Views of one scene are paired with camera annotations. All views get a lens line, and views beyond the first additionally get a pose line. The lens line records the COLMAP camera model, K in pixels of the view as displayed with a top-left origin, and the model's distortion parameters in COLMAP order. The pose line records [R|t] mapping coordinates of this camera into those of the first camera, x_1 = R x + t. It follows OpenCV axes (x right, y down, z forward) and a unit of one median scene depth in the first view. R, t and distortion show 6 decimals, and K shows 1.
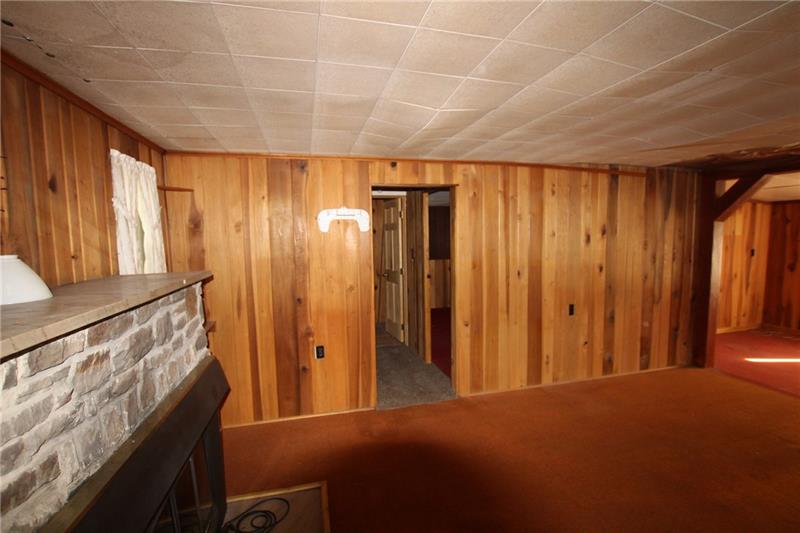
lens RADIAL K [[372.4, 0, 400.0], [0, 372.4, 266.5], [0, 0, 1]] dist [-0.024125, 0.000292]
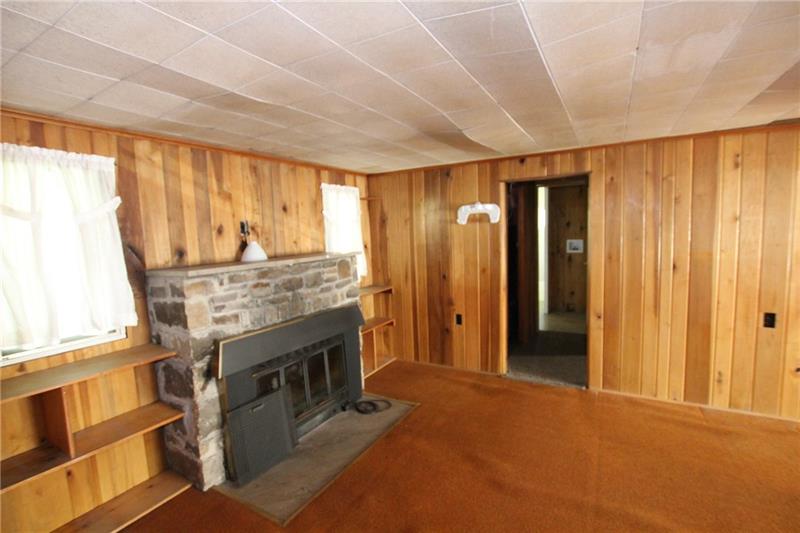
lens RADIAL K [[372.4, 0, 400.0], [0, 372.4, 266.5], [0, 0, 1]] dist [-0.024125, 0.000292]
pose [[0.716887, 0.055278, -0.694995, 0.498362], [-0.029568, 0.998366, 0.048908, -0.004908], [0.696562, -0.014512, 0.717350, -0.043089]]
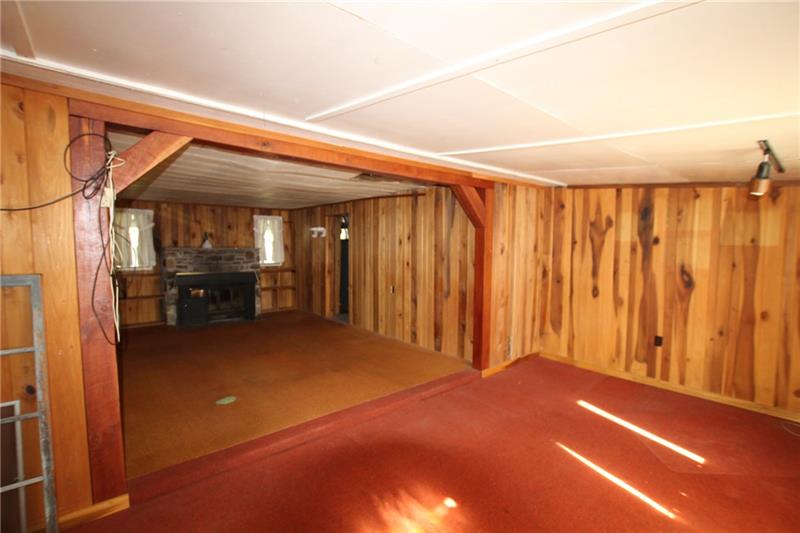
lens RADIAL K [[372.4, 0, 400.0], [0, 372.4, 266.5], [0, 0, 1]] dist [-0.024125, 0.000292]
pose [[0.446360, 0.074831, -0.891719, 2.115915], [-0.087994, 0.995338, 0.039481, -0.044406], [0.890517, 0.060843, 0.450864, 0.394512]]
